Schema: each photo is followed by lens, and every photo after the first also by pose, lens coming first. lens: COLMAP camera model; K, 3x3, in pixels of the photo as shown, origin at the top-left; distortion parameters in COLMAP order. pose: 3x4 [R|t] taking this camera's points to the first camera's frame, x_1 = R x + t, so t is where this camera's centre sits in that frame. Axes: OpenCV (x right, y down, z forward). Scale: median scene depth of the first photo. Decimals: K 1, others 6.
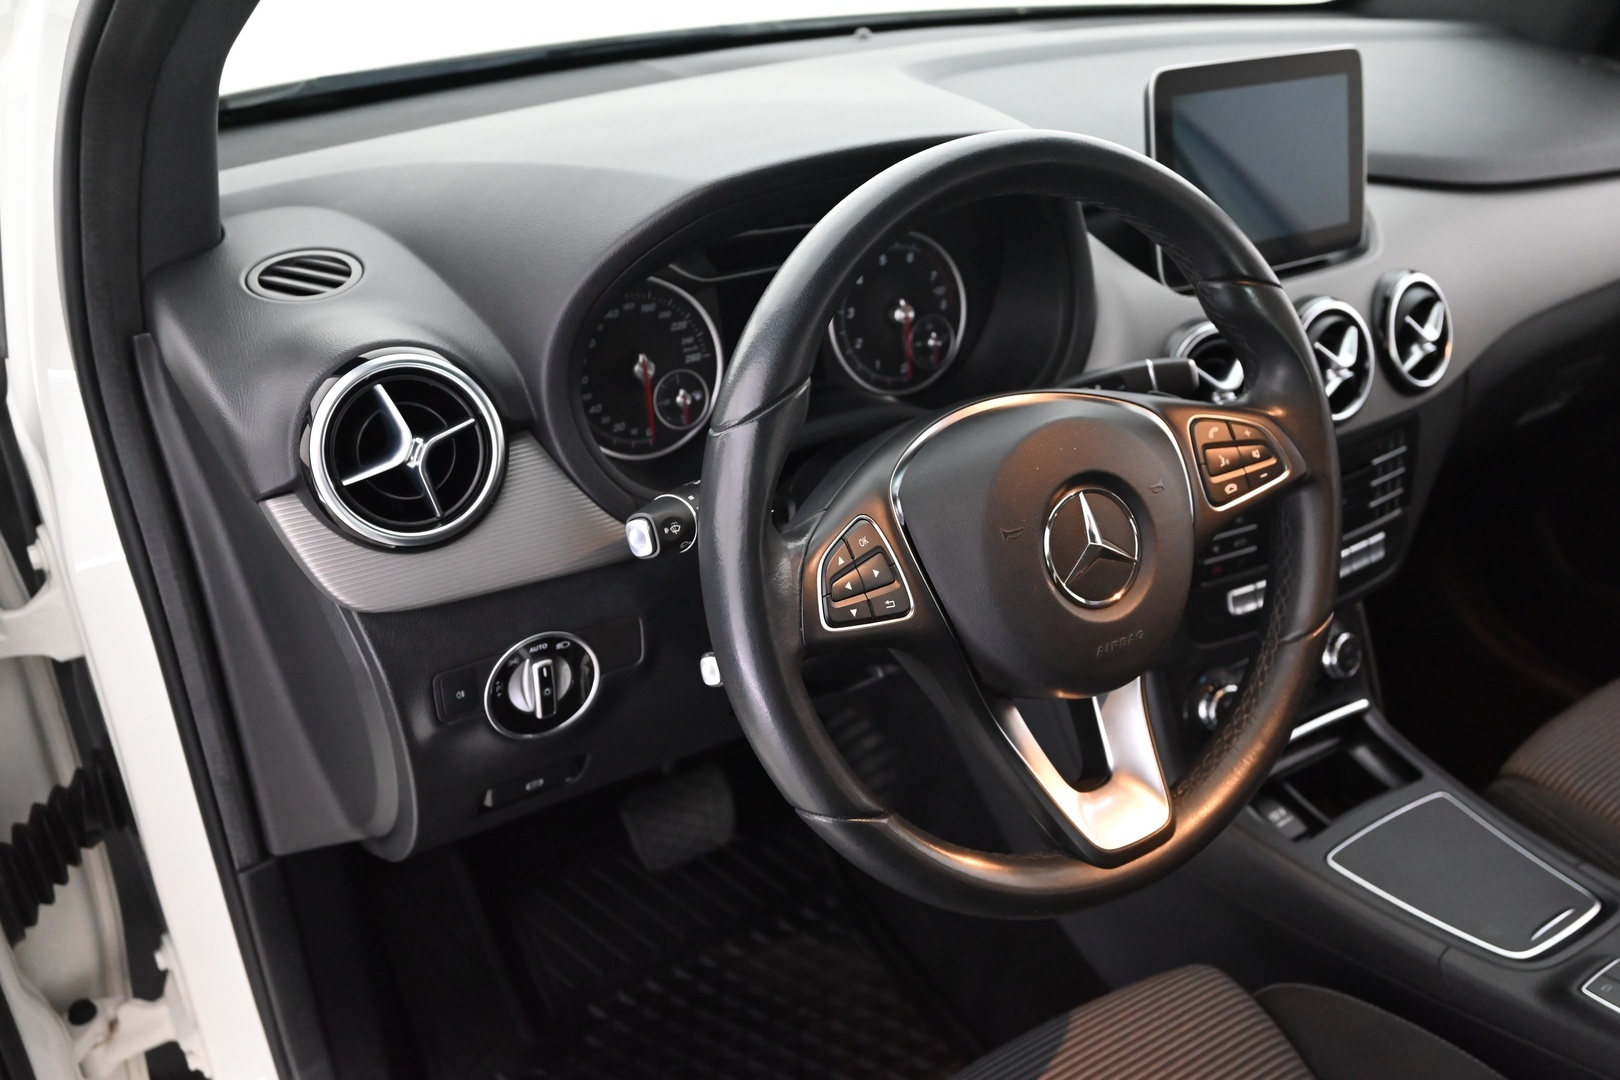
lens RADIAL K [[1330.5, 0, 810.0], [0, 1330.5, 540.0], [0, 0, 1]] dist [0.007847, -0.009687]
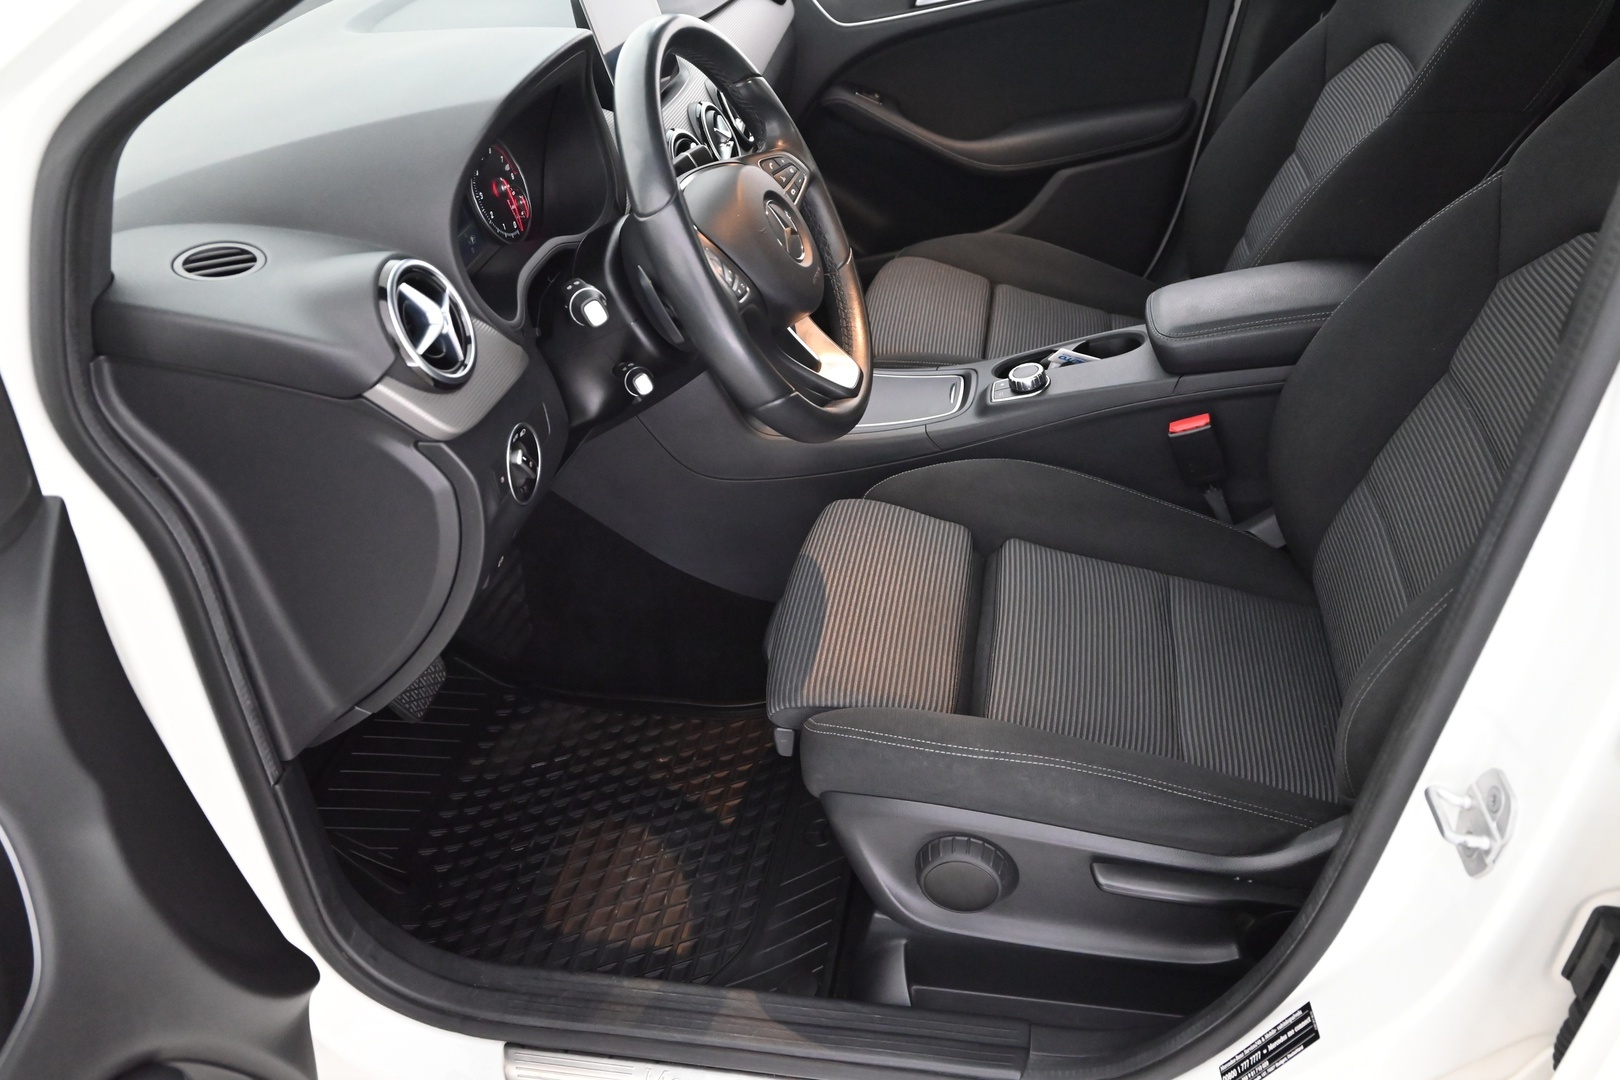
lens RADIAL K [[1330.5, 0, 810.0], [0, 1330.5, 540.0], [0, 0, 1]] dist [0.007847, -0.009687]
pose [[0.665265, -0.454668, 0.592199, -0.698274], [0.429060, 0.881948, 0.195128, 0.025373], [-0.611007, 0.124277, 0.781809, -0.257378]]
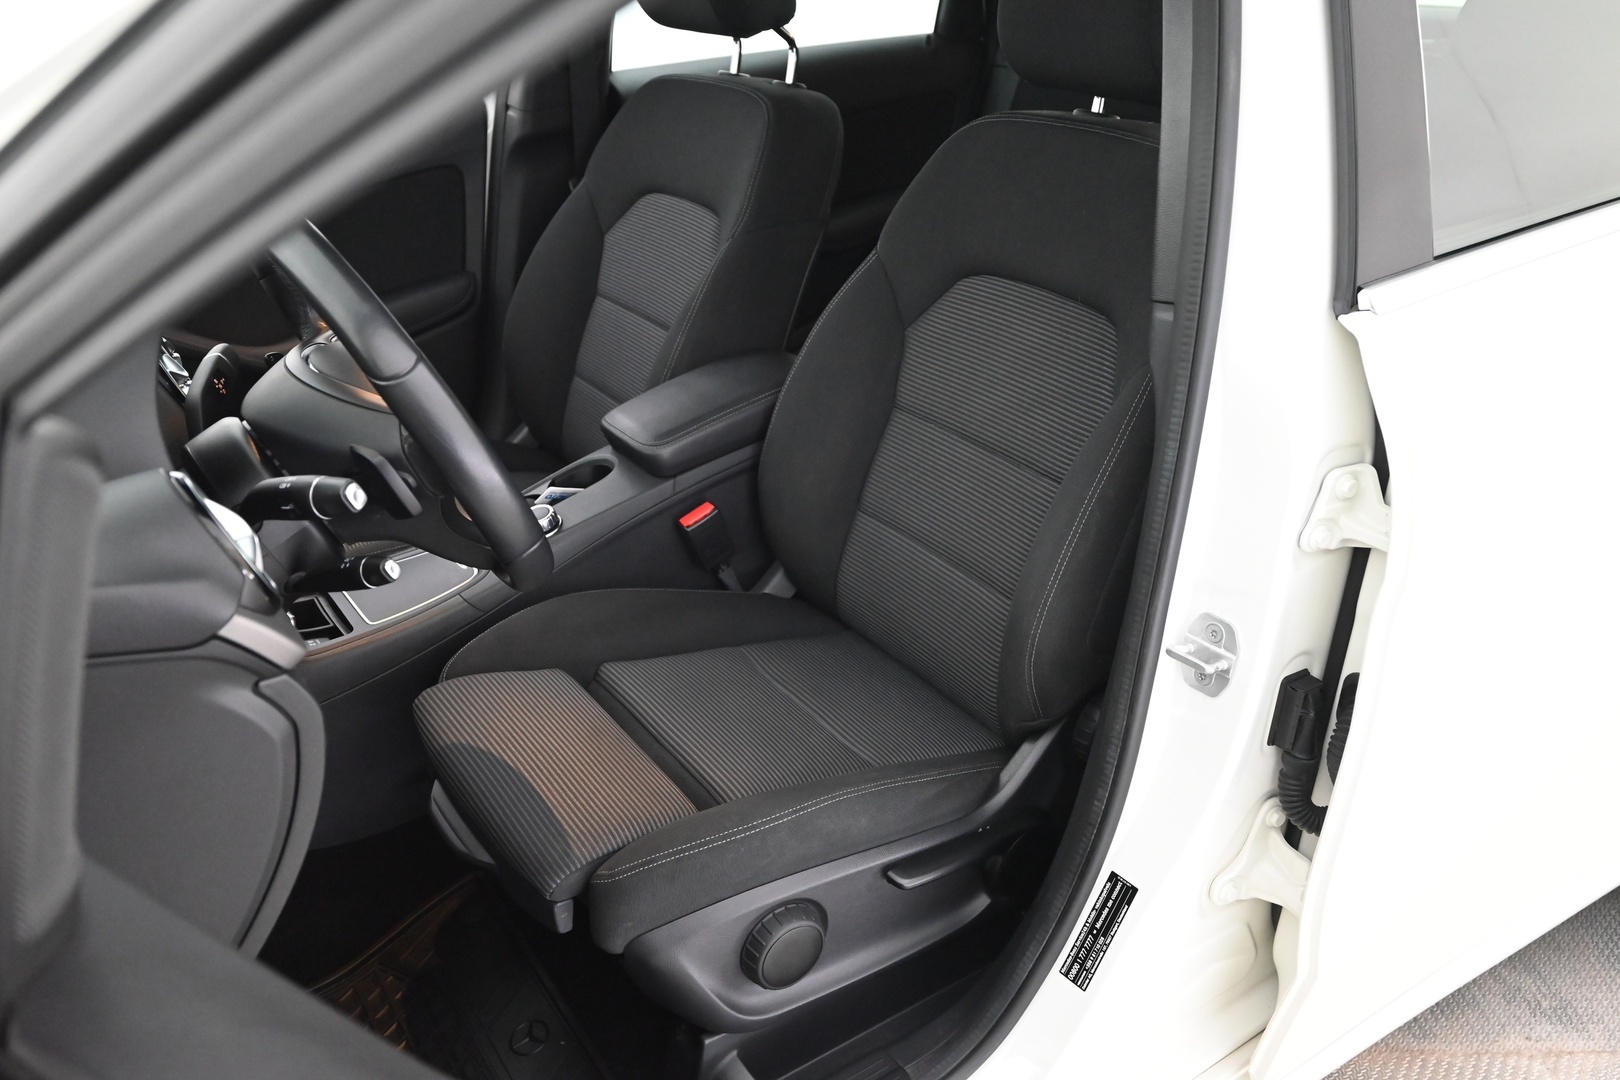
lens RADIAL K [[1330.5, 0, 810.0], [0, 1330.5, 540.0], [0, 0, 1]] dist [0.007847, -0.009687]
pose [[-0.041752, -0.451288, 0.891401, -0.980041], [0.512136, 0.756392, 0.406925, -0.203684], [-0.857889, 0.473509, 0.199540, 0.216970]]
